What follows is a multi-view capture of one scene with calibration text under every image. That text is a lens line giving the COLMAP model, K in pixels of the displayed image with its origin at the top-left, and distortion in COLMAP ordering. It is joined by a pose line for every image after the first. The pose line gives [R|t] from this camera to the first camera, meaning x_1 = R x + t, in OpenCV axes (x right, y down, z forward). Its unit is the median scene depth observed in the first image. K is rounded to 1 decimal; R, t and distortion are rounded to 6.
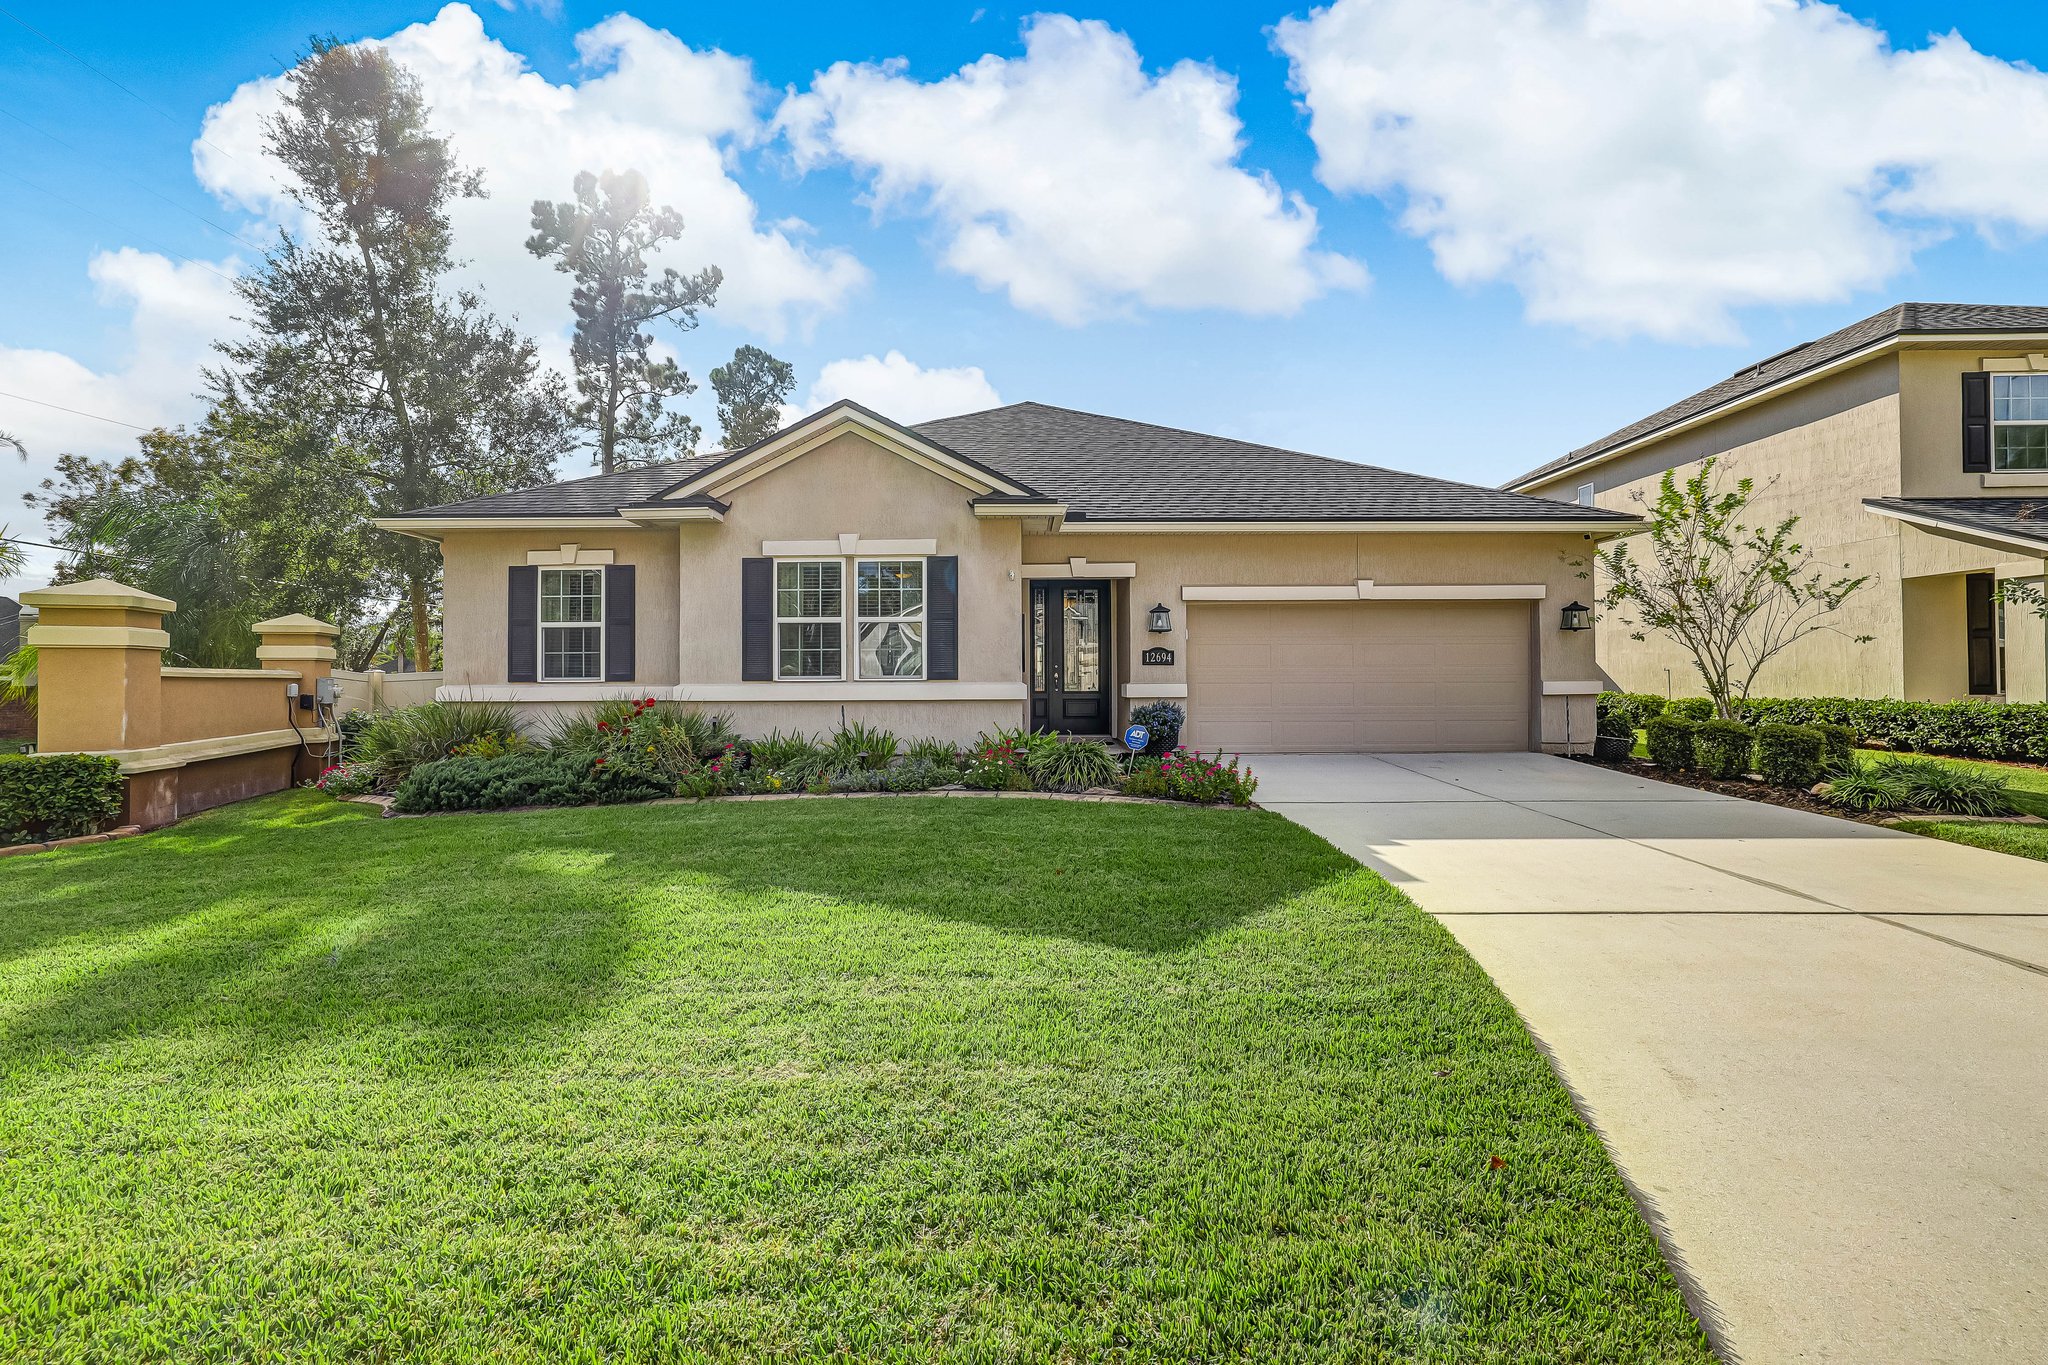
lens RADIAL K [[899.8, 0, 1024.0], [0, 899.8, 706.3], [0, 0, 1]] dist [-0.001151, -0.000038]
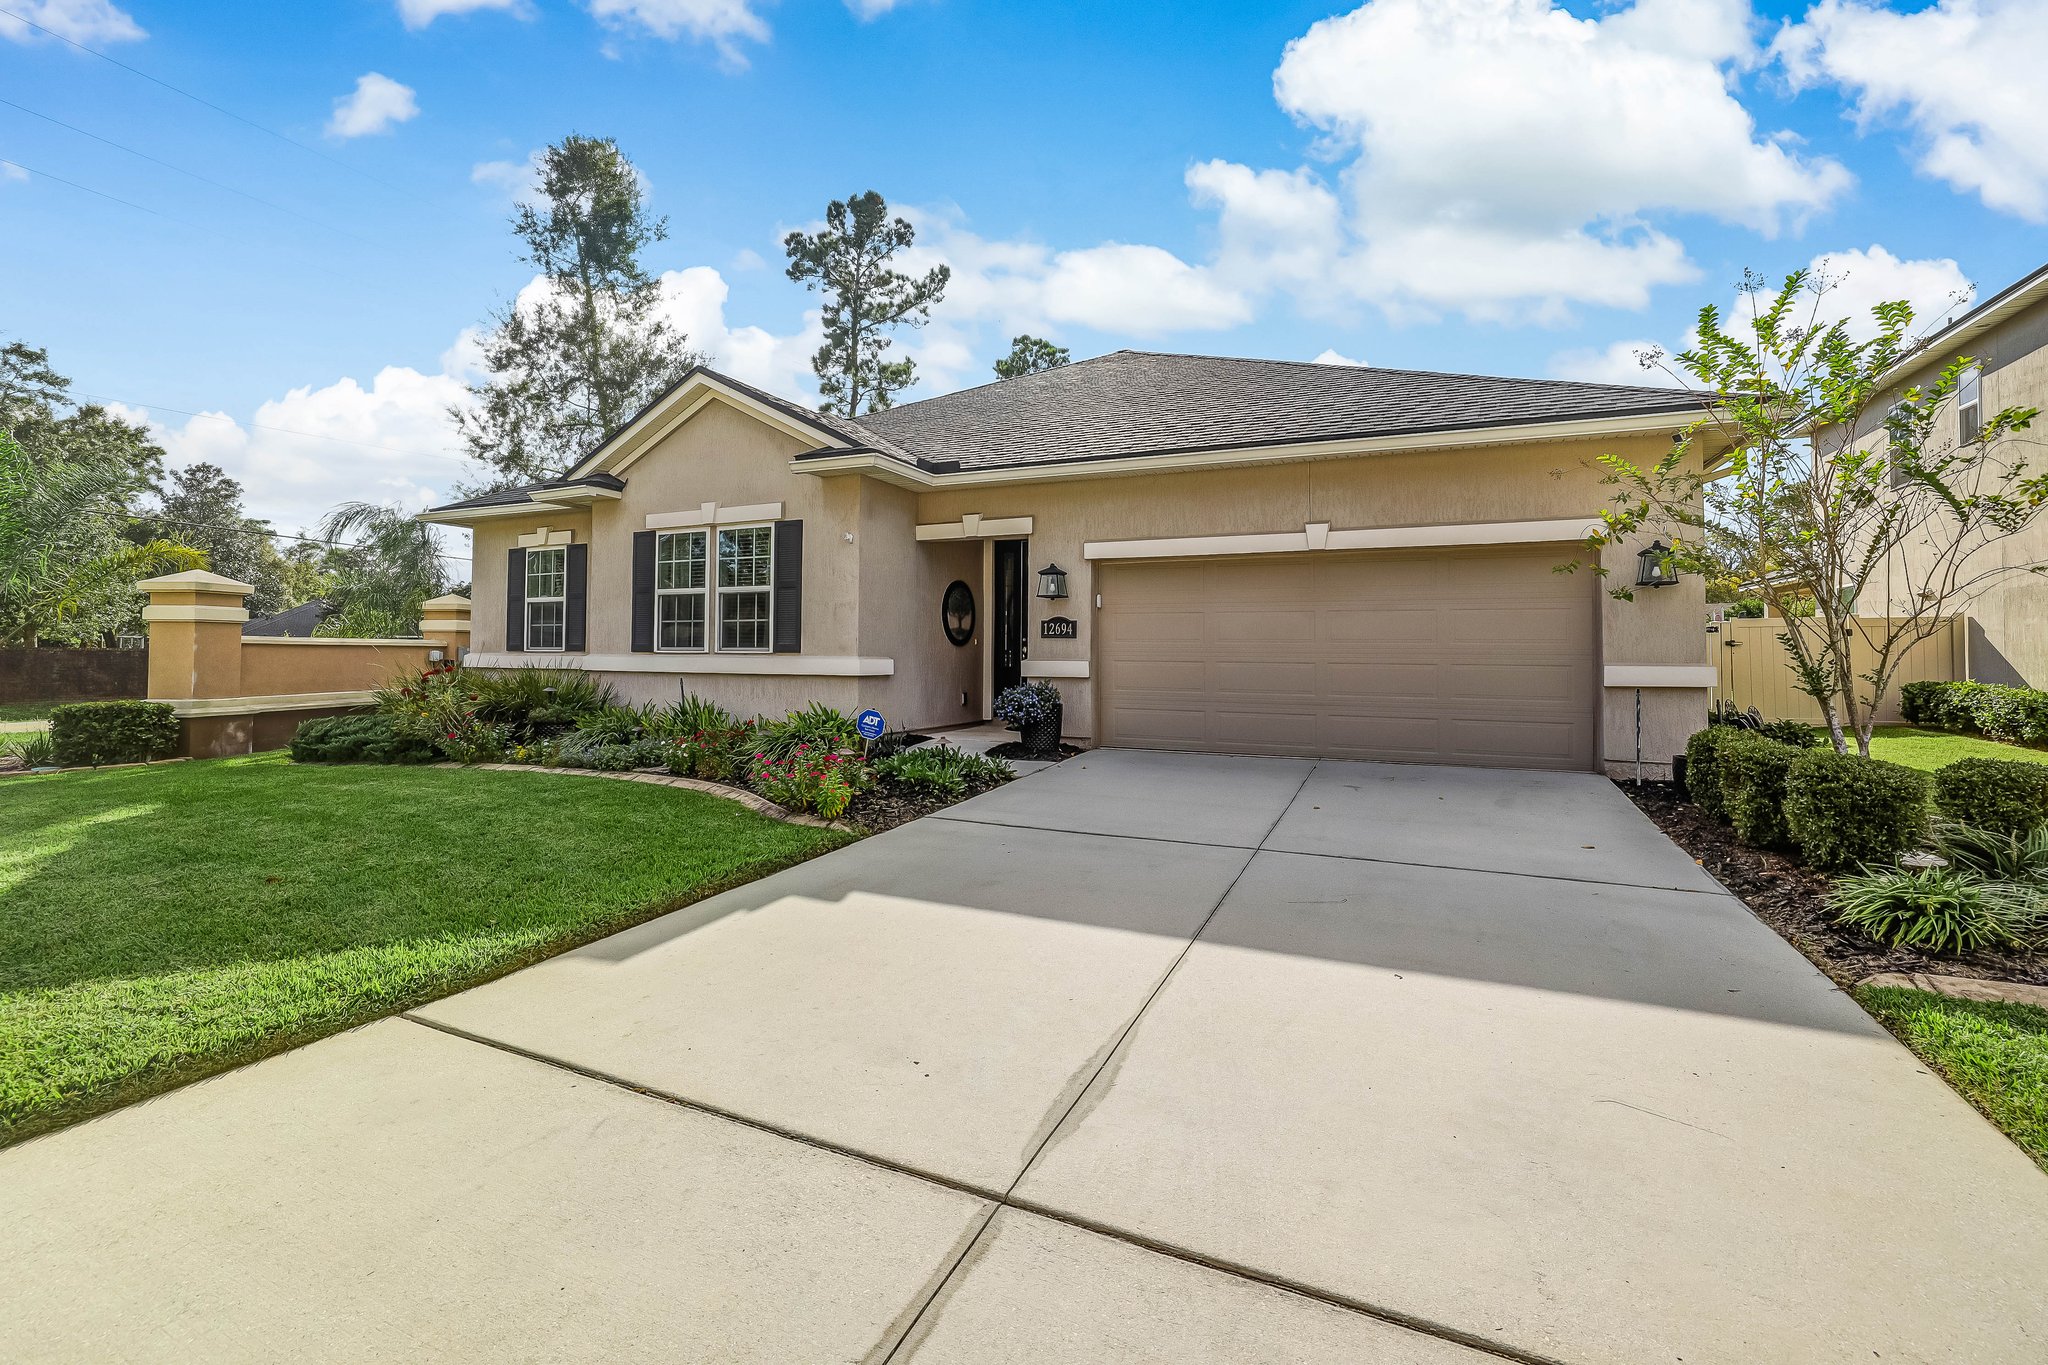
lens RADIAL K [[887.6, 0, 1023.4], [0, 887.6, 658.4], [0, 0, 1]] dist [-0.027579, 0.018027]
pose [[0.911135, 0.013353, -0.411892, 0.490102], [-0.023089, 0.999559, -0.018671, -0.011781], [0.411461, 0.026522, 0.911041, 0.258139]]
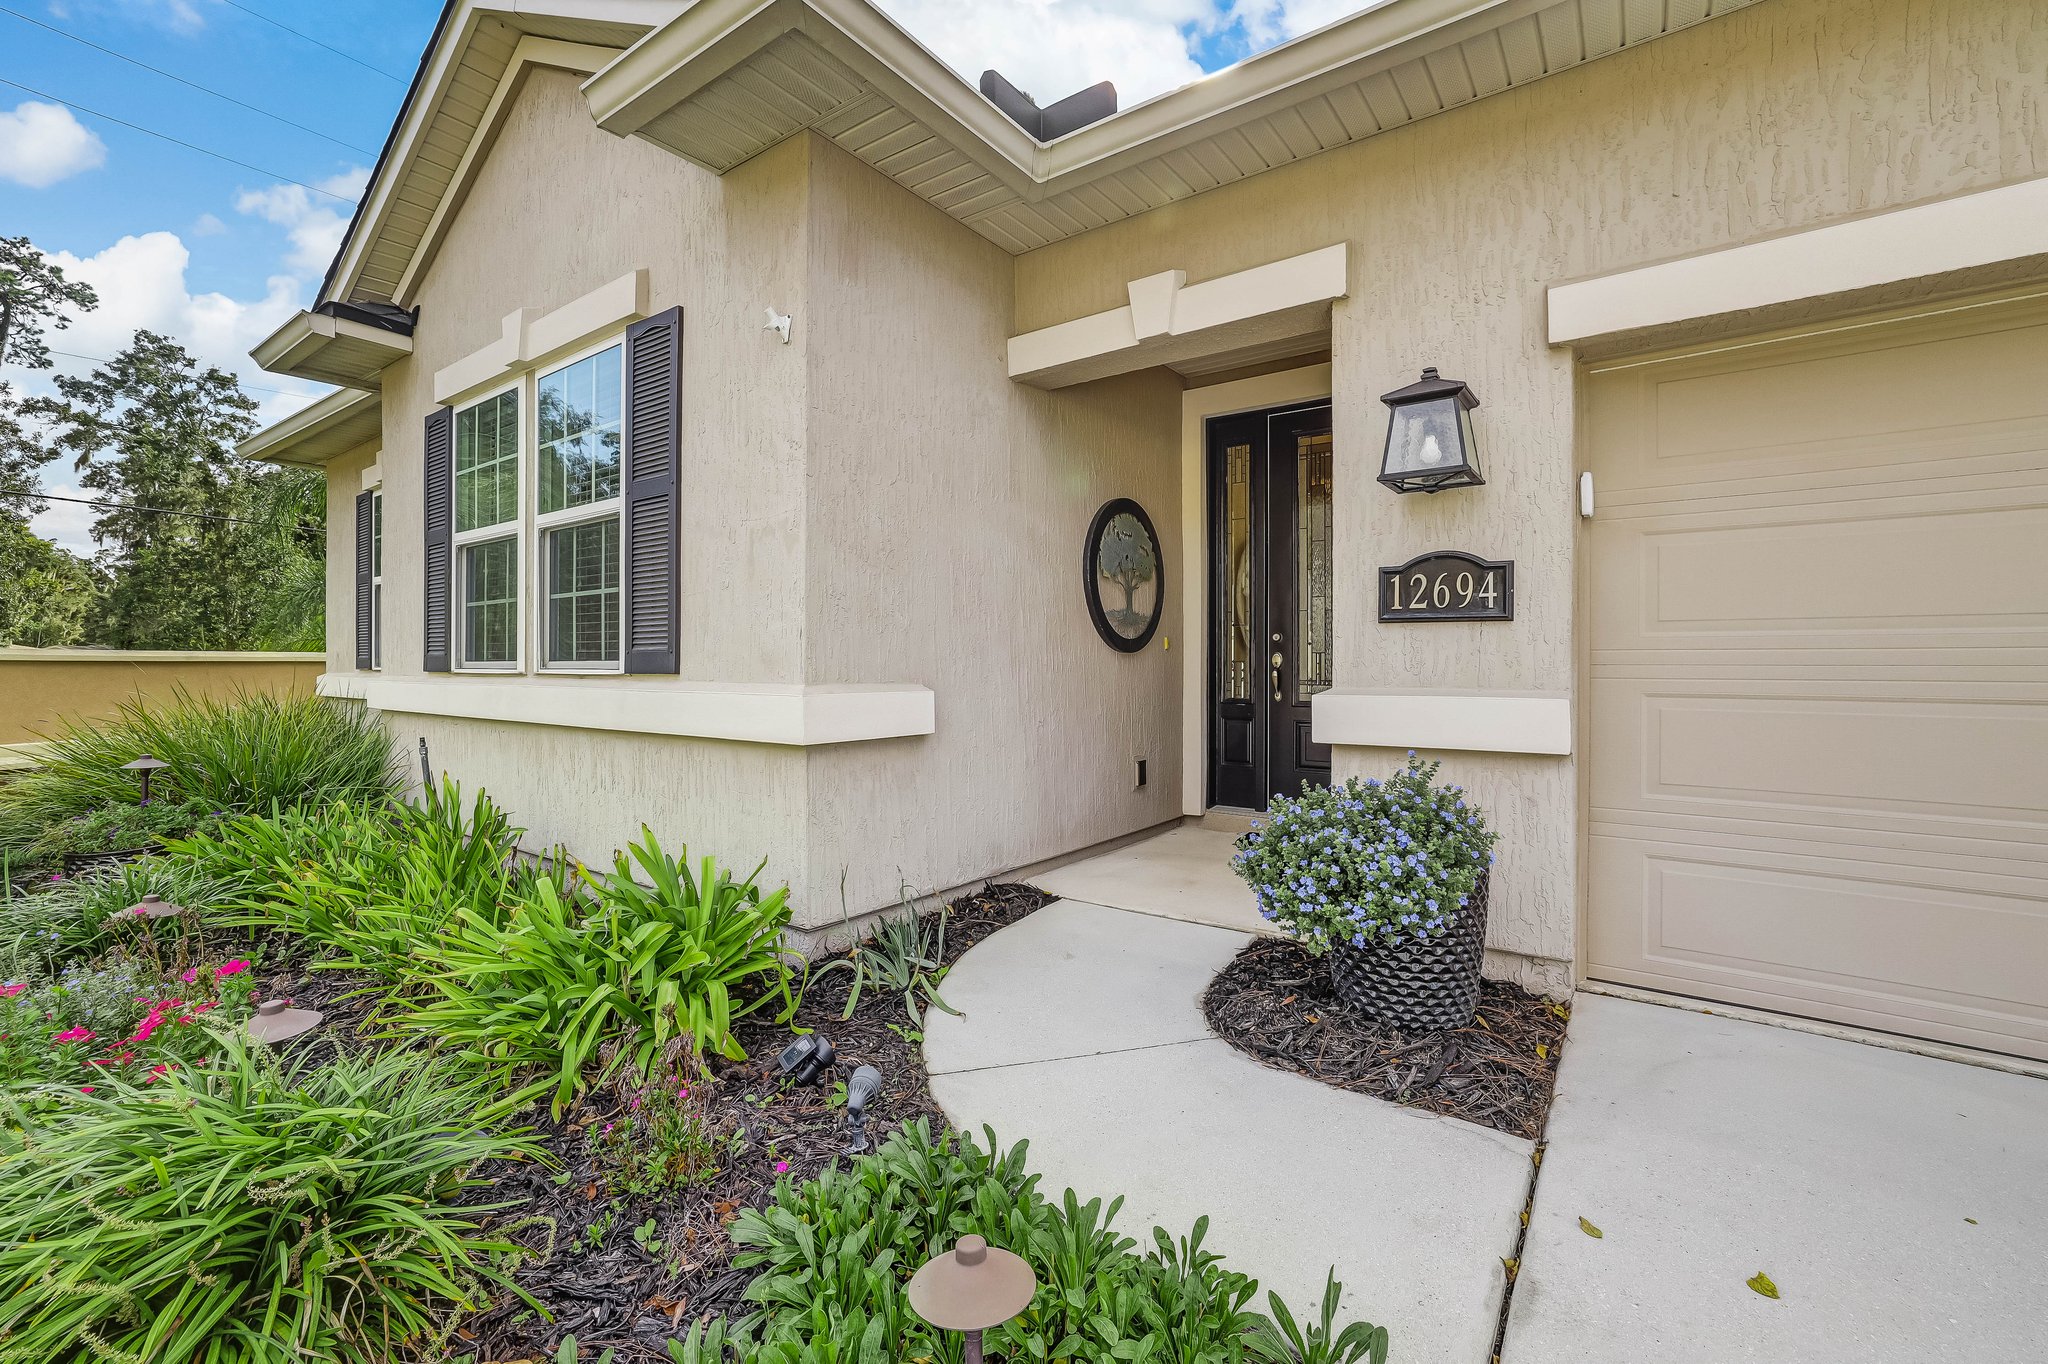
lens RADIAL K [[887.6, 0, 1023.4], [0, 887.6, 657.9], [0, 0, 1]] dist [-0.027579, 0.018027]
pose [[0.806777, -0.000078, -0.590856, 0.215137], [-0.019937, 0.999427, -0.027354, -0.028011], [0.590520, 0.033849, 0.806313, 0.782251]]
